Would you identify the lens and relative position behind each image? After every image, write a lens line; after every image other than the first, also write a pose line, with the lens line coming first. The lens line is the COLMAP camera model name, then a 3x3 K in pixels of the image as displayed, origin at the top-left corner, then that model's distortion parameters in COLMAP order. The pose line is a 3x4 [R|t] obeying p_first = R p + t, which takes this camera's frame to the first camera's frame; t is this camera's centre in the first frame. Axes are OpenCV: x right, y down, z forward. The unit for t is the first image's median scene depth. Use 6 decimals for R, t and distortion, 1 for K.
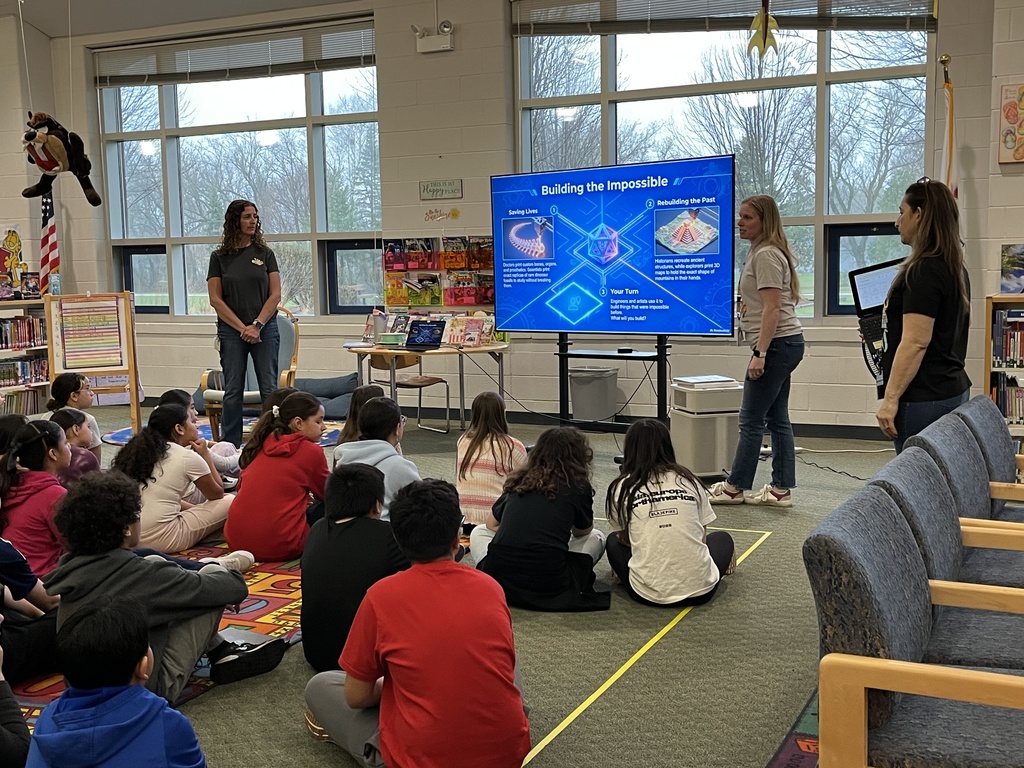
lens RADIAL K [[1155.4, 0, 521.9], [0, 1155.4, 384.5], [0, 0, 1]] dist [0.057311, 0.000000]
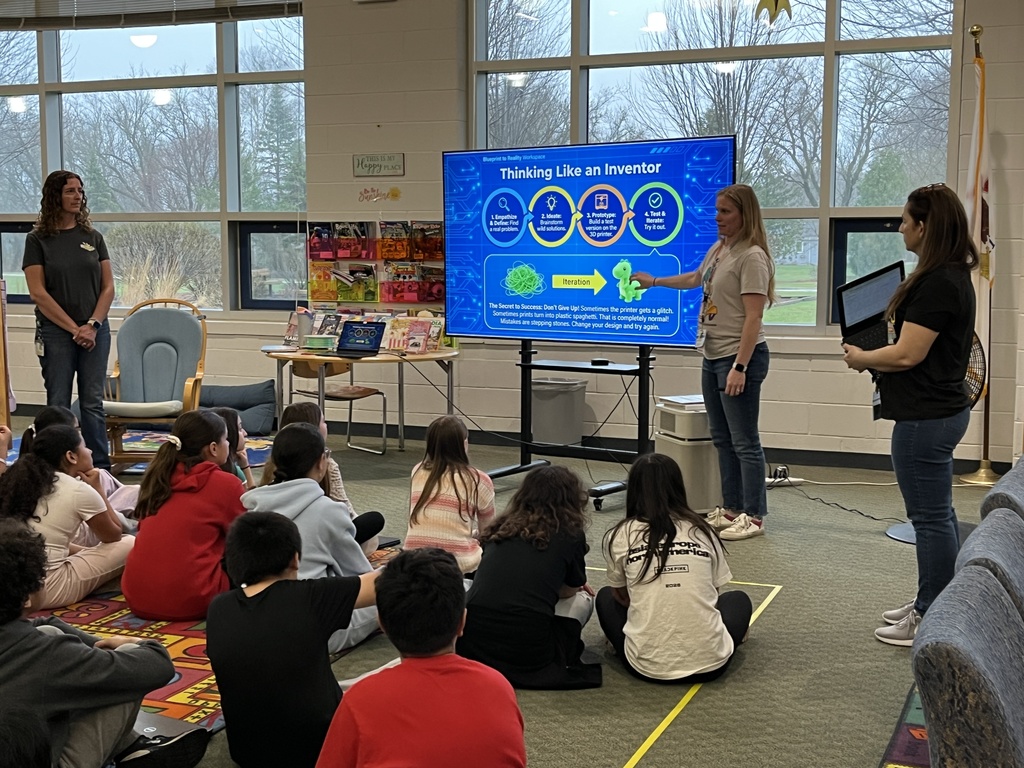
lens RADIAL K [[1327.2, 0, 518.6], [0, 1327.2, 381.9], [0, 0, 1]] dist [0.069261, 0.000000]
pose [[0.998432, 0.016316, 0.053546, -0.018408], [-0.016163, 0.999864, -0.003296, -0.009051], [-0.053593, 0.002425, 0.998560, 0.026923]]
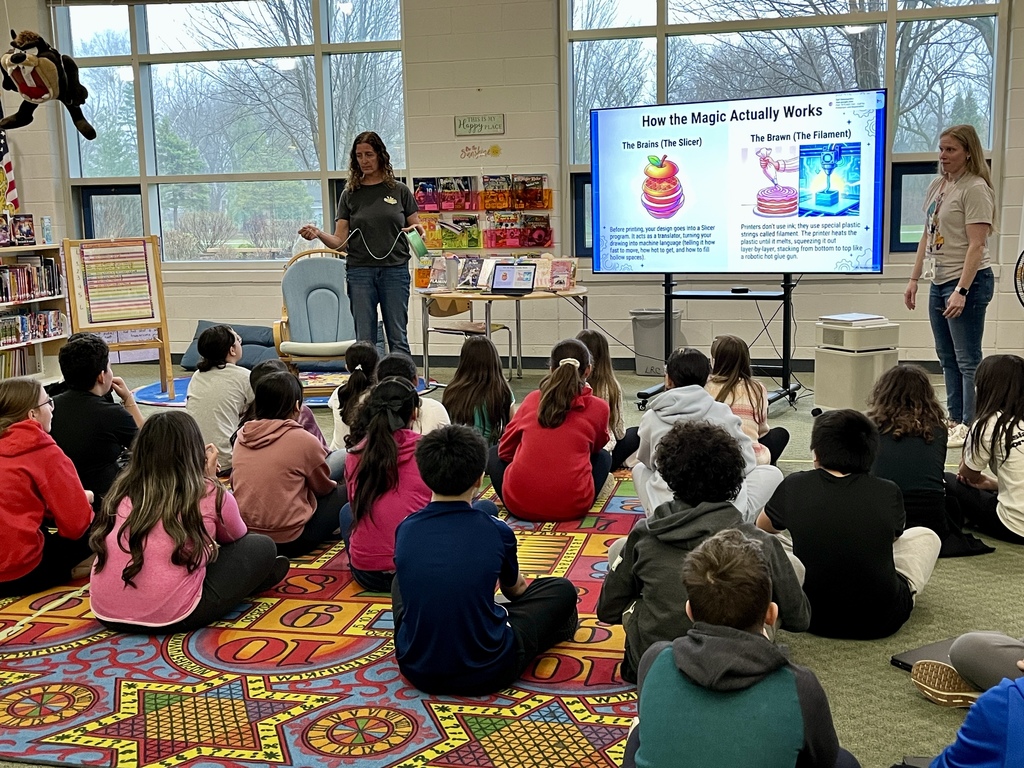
lens RADIAL K [[1155.4, 0, 515.5], [0, 1155.4, 383.0], [0, 0, 1]] dist [0.057311, 0.000000]
pose [[0.981188, -0.032260, 0.190341, -0.240144], [0.023845, 0.998641, 0.046337, -0.000897], [-0.191577, -0.040927, 0.980624, 0.058923]]
